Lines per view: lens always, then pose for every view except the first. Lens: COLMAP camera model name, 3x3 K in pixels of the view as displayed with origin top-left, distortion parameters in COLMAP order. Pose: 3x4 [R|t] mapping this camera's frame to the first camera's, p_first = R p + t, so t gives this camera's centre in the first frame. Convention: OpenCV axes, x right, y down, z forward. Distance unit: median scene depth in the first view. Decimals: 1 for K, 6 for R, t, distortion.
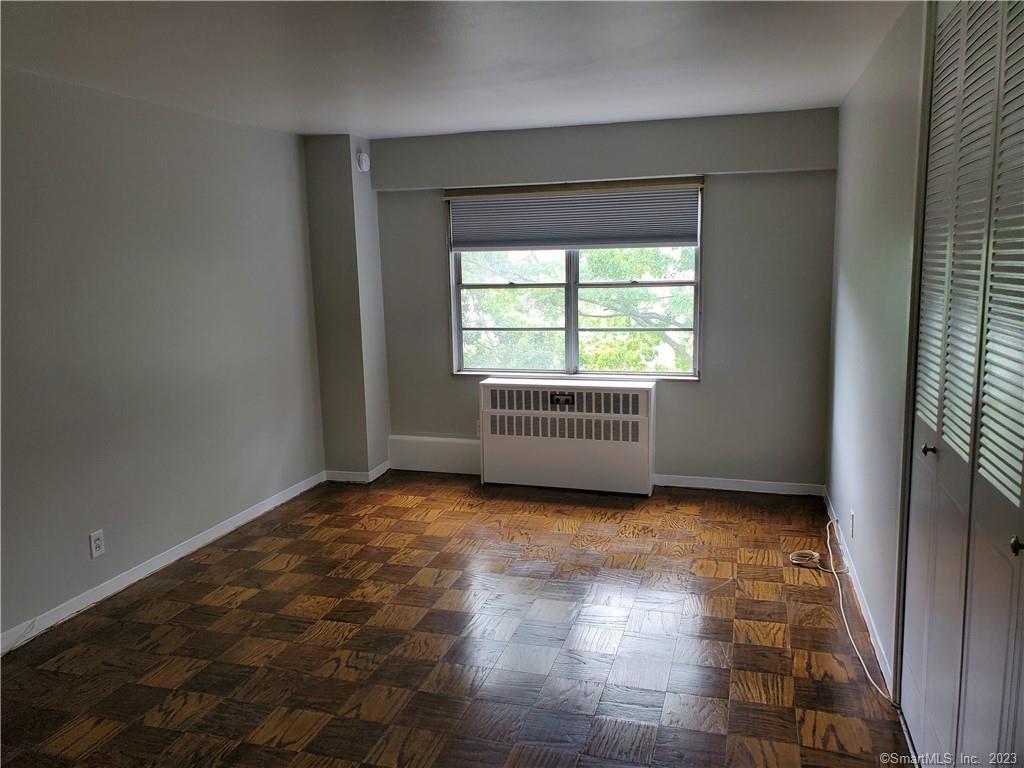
lens RADIAL K [[775.2, 0, 512.0], [0, 775.2, 384.0], [0, 0, 1]] dist [0.197711, -0.076523]
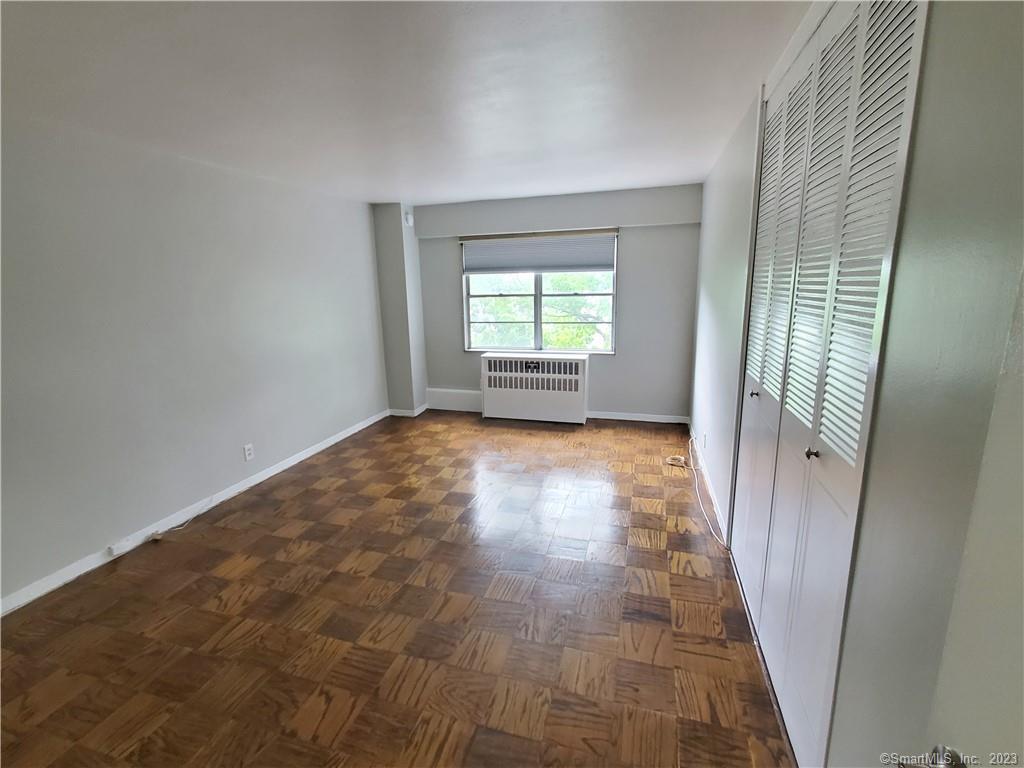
lens RADIAL K [[434.7, 0, 512.0], [0, 434.7, 384.0], [0, 0, 1]] dist [0.137403, 0.000014]
pose [[0.999821, -0.003820, -0.018536, 0.045547], [0.004770, 0.998662, 0.051495, 0.011638], [0.018314, -0.051574, 0.998501, 0.088492]]
